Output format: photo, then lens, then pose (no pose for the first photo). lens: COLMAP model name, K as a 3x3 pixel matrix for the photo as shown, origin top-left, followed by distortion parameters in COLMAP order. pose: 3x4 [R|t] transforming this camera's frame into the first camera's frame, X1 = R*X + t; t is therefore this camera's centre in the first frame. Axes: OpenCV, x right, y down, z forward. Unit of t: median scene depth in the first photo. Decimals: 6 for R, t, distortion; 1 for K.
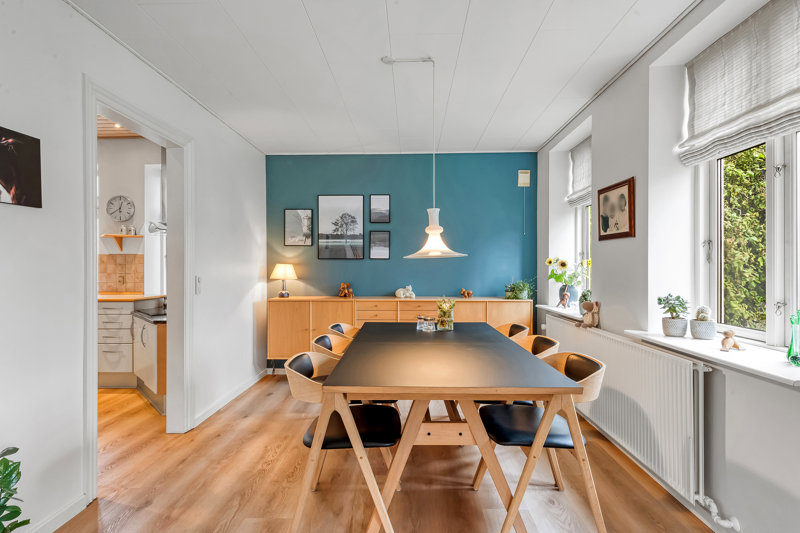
lens RADIAL K [[430.2, 0, 400.8], [0, 430.2, 268.3], [0, 0, 1]] dist [0.001147, -0.000025]
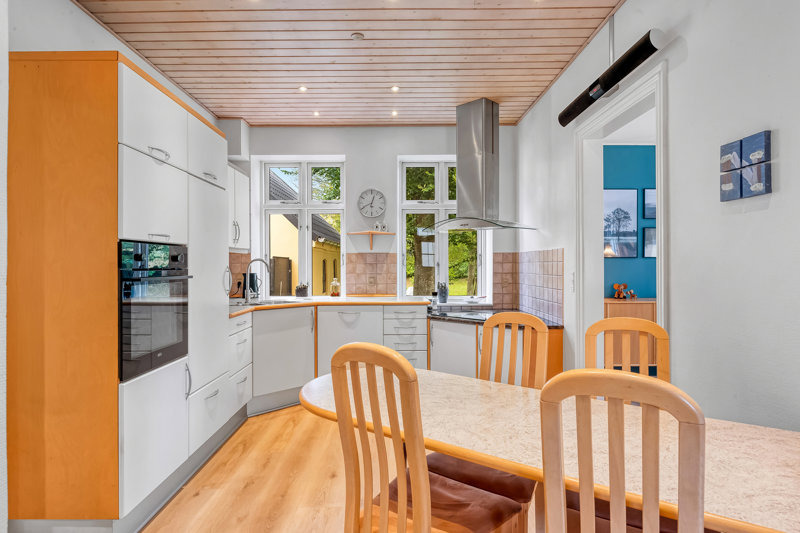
lens RADIAL K [[457.0, 0, 399.7], [0, 457.0, 266.0], [0, 0, 1]] dist [0.001493, 0.000033]
pose [[0.999958, -0.001158, 0.009090, -0.602029], [0.001171, 0.999998, -0.001412, -0.003356], [-0.009089, 0.001423, 0.999958, 0.023506]]
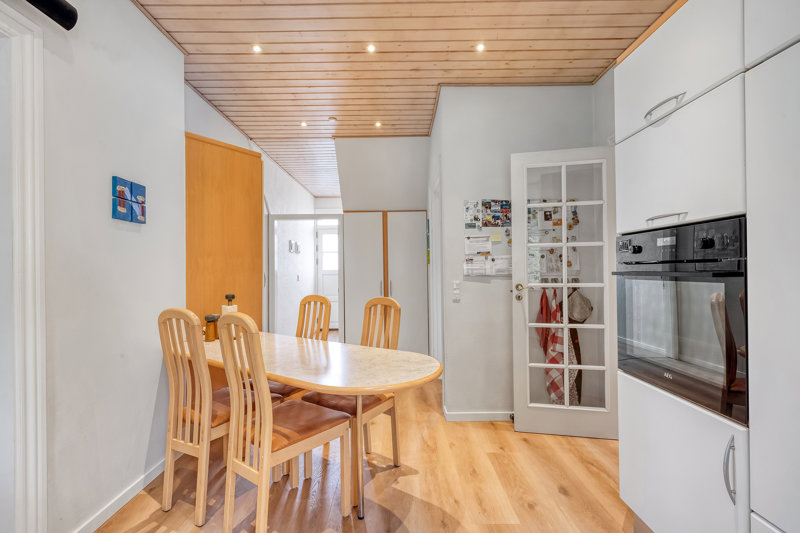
lens RADIAL K [[368.5, 0, 397.9], [0, 368.5, 268.1], [0, 0, 1]] dist [-0.000406, -0.000057]
pose [[-0.999815, 0.011901, -0.015132, -0.665371], [0.011999, 0.999908, -0.006390, 0.011416], [0.015054, -0.006571, -0.999865, 1.575556]]
